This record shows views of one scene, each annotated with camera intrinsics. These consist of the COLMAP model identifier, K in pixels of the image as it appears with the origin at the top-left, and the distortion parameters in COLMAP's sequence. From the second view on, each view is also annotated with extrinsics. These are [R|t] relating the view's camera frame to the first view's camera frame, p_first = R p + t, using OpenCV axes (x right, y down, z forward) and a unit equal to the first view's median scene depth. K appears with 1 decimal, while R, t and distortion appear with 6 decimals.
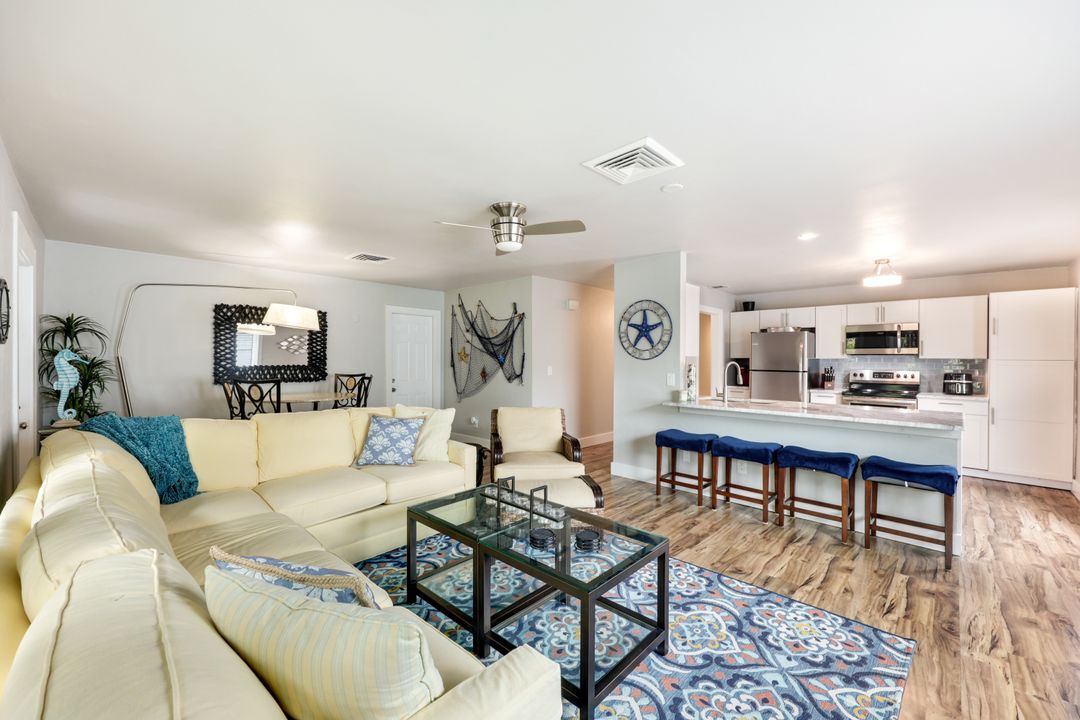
lens RADIAL K [[431.8, 0, 537.4], [0, 431.8, 360.0], [0, 0, 1]] dist [-0.002515, 0.000639]
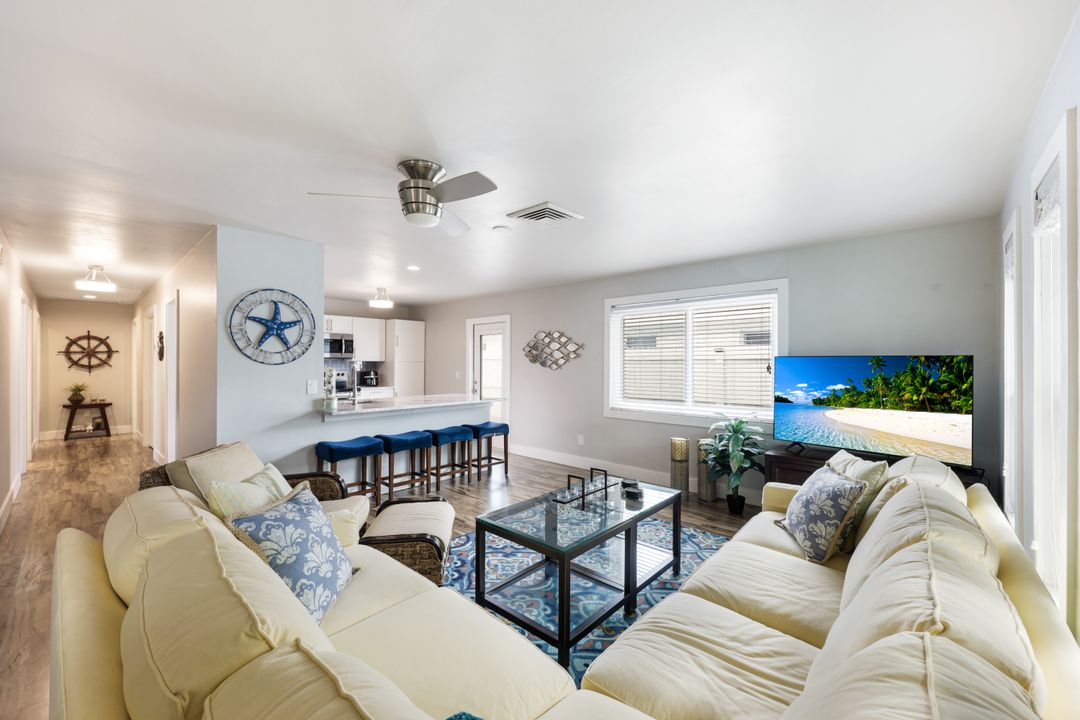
lens RADIAL K [[431.8, 0, 537.4], [0, 431.8, 360.0], [0, 0, 1]] dist [-0.002515, 0.000639]
pose [[-0.027501, -0.002306, 0.999619, -0.558162], [0.002678, 0.999994, 0.002381, -0.010176], [-0.999618, 0.002742, -0.027494, 0.548896]]
